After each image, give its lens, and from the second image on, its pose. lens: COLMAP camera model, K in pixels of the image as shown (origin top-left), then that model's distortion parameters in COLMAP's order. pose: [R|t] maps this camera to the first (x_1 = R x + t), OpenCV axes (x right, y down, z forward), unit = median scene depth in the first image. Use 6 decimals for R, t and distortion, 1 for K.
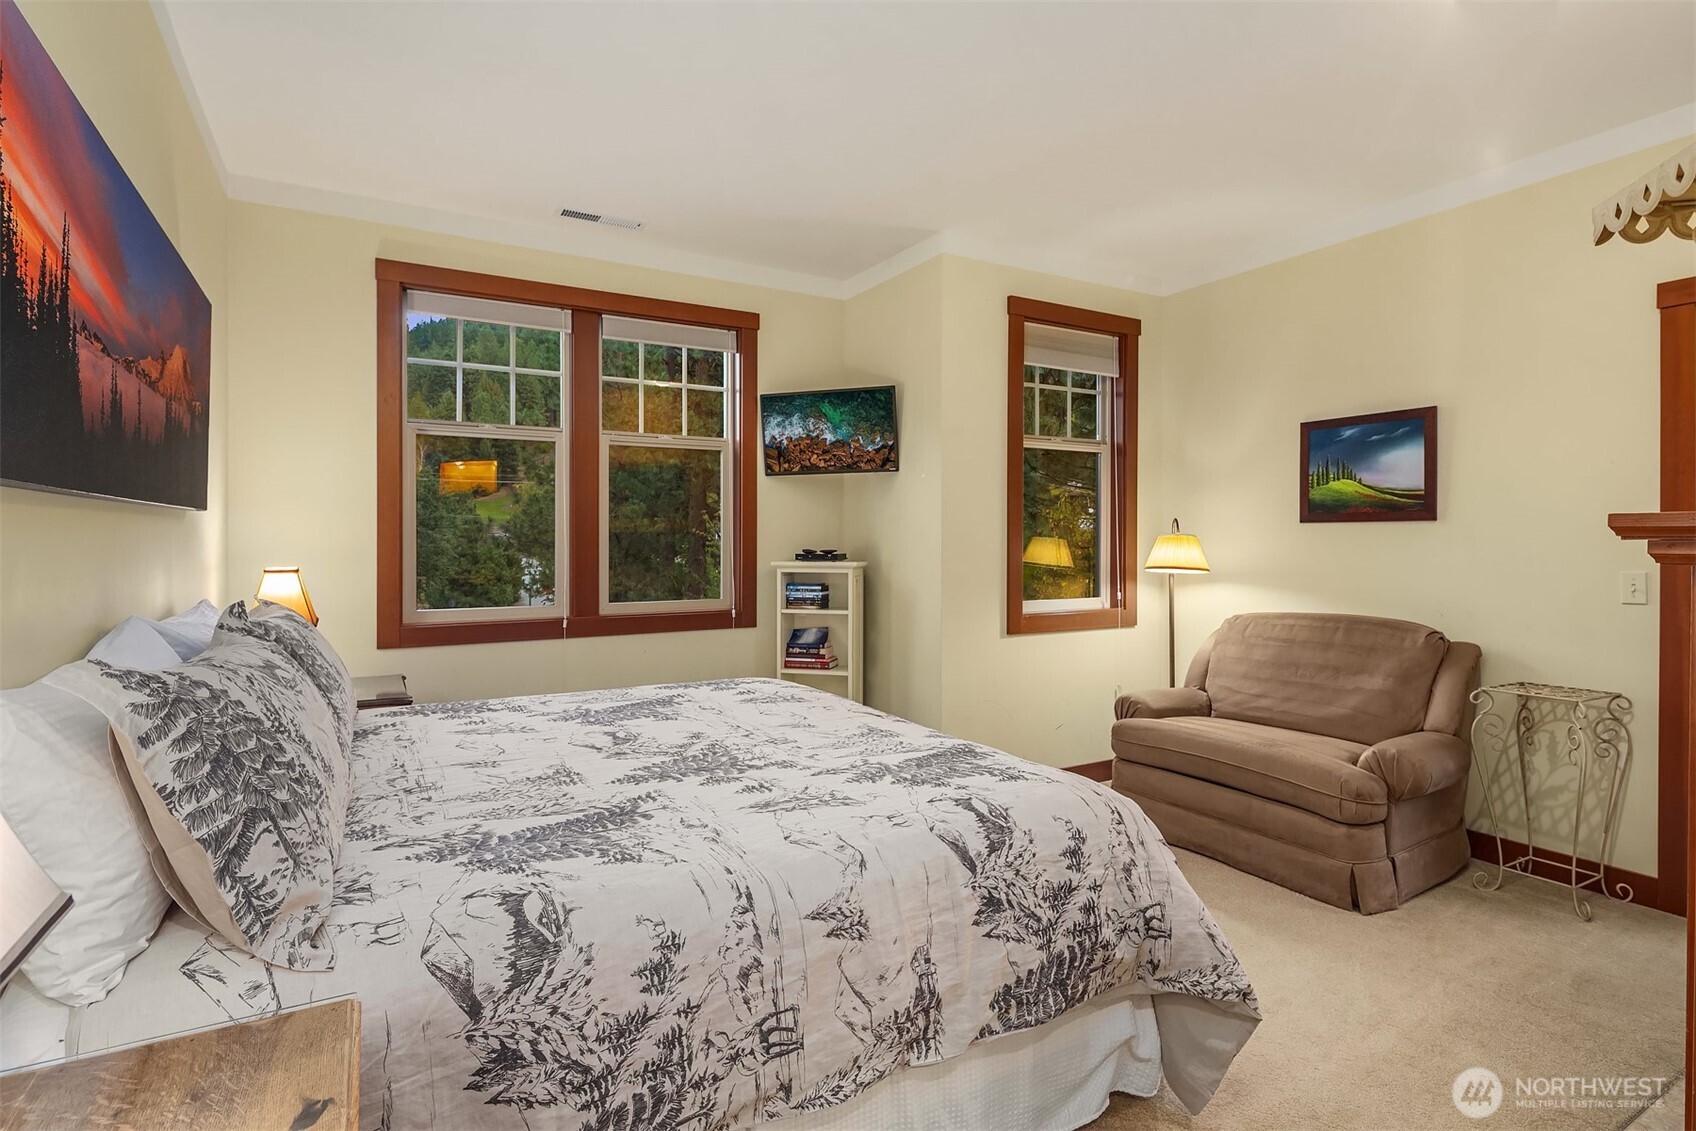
lens RADIAL K [[832.8, 0, 848.5], [0, 832.8, 541.3], [0, 0, 1]] dist [0.001231, 0.000004]
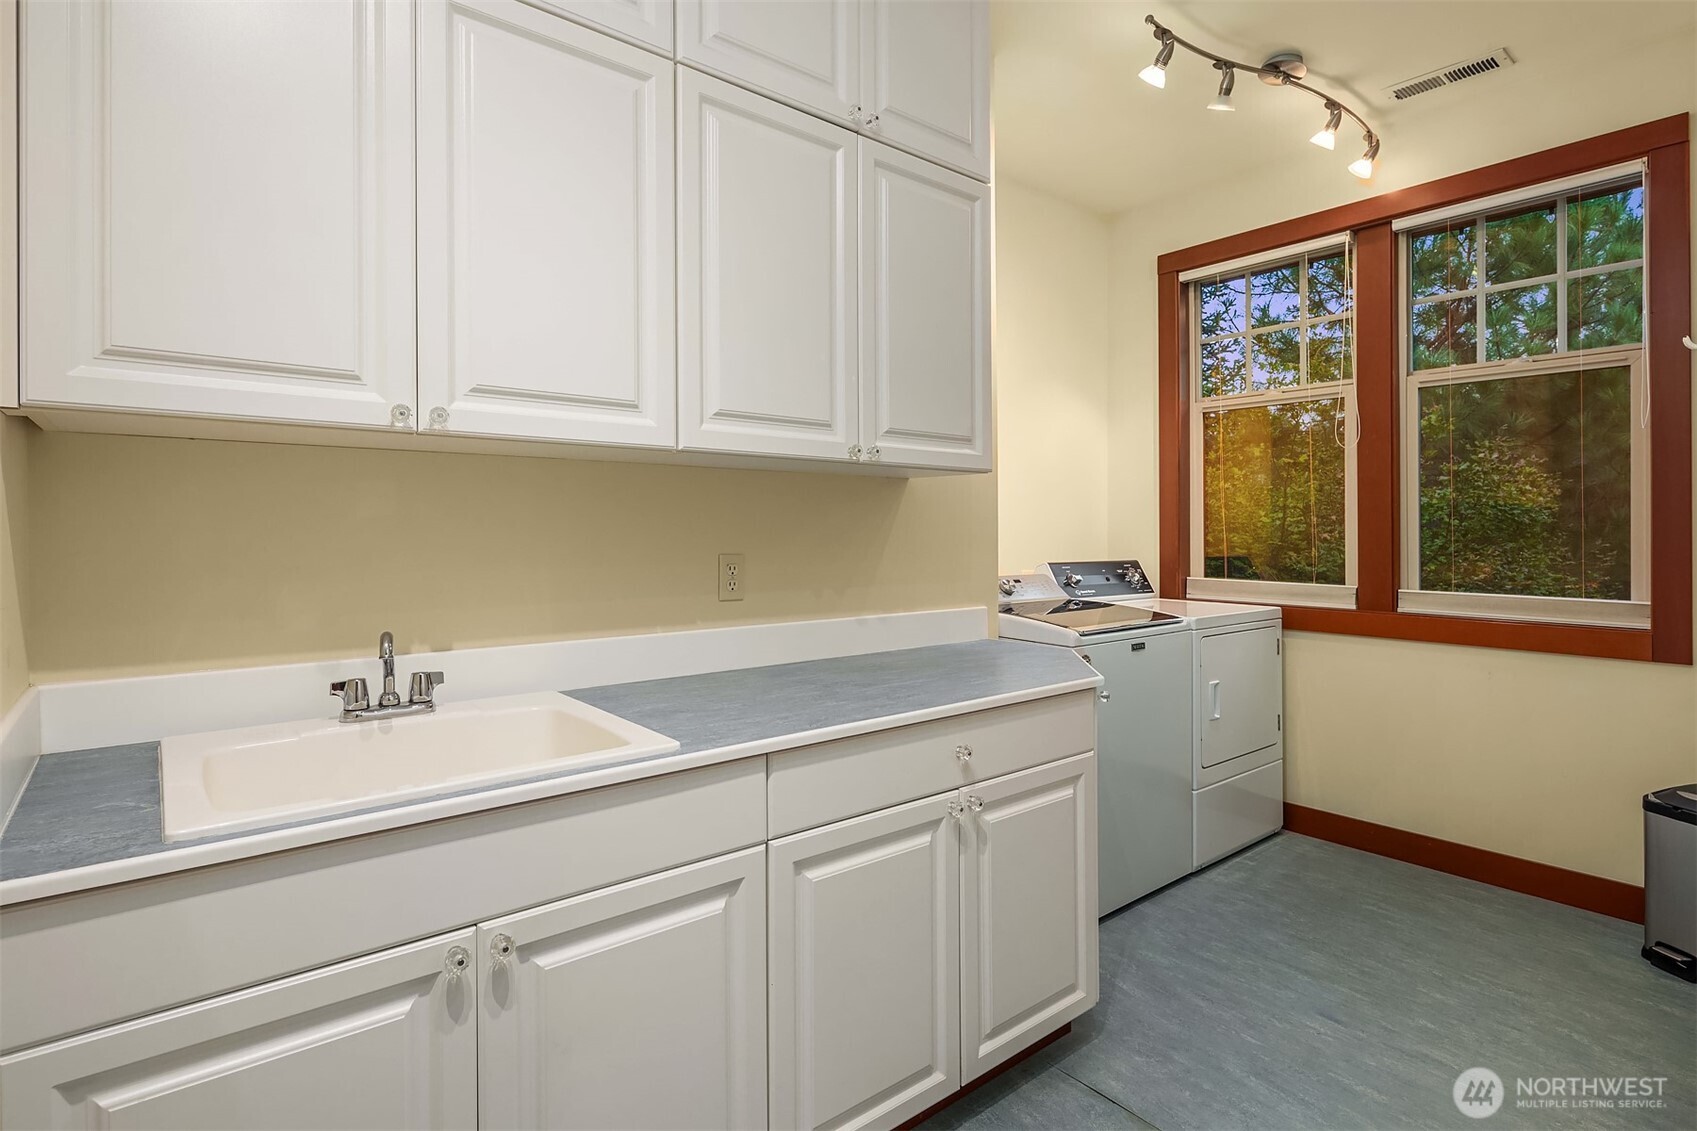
lens RADIAL K [[847.3, 0, 846.7], [0, 847.3, 516.3], [0, 0, 1]] dist [0.000833, 0.000006]
pose [[0.159720, 0.006080, -0.987144, 0.402957], [0.013040, 0.999881, 0.008268, -0.011709], [0.987076, -0.014193, 0.159622, 0.369934]]
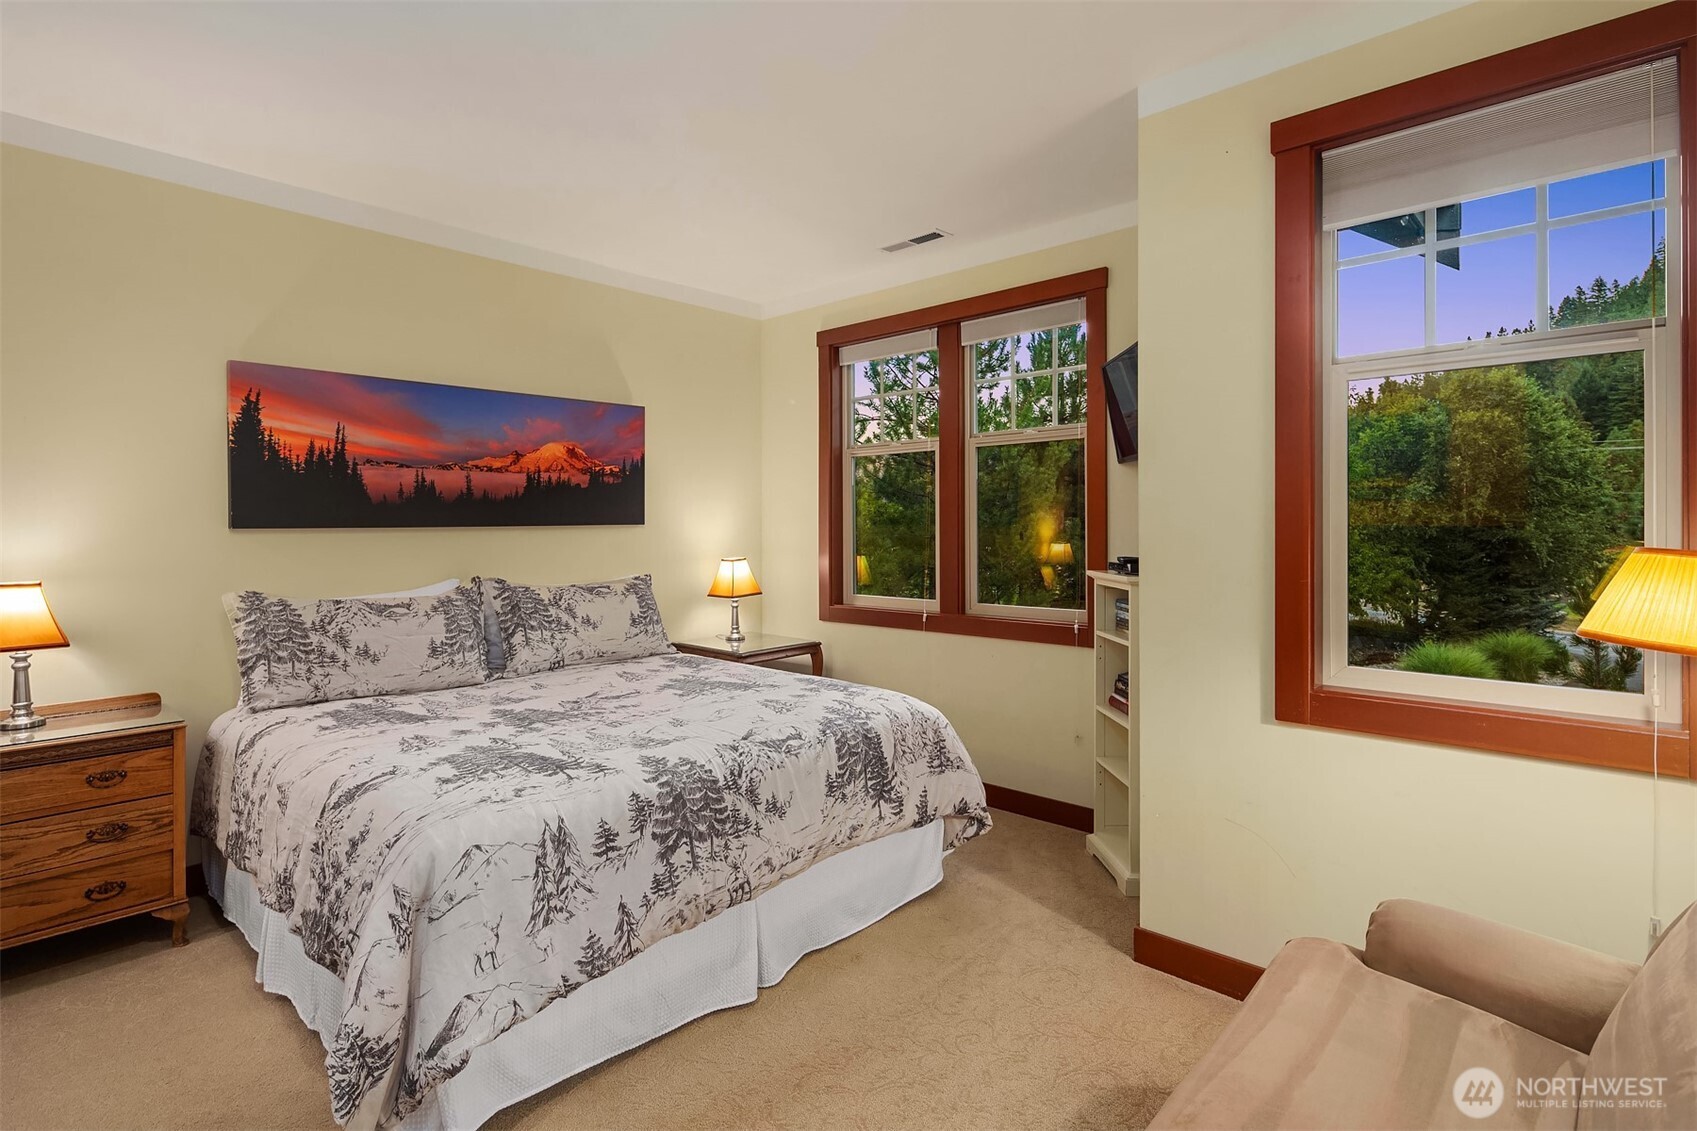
lens RADIAL K [[833.3, 0, 849.0], [0, 833.3, 541.3], [0, 0, 1]] dist [0.001231, 0.000004]
pose [[0.301320, 0.016813, -0.953375, 0.654408], [0.002073, 0.999831, 0.018288, -0.021264], [0.953521, -0.007487, 0.301234, 0.556011]]
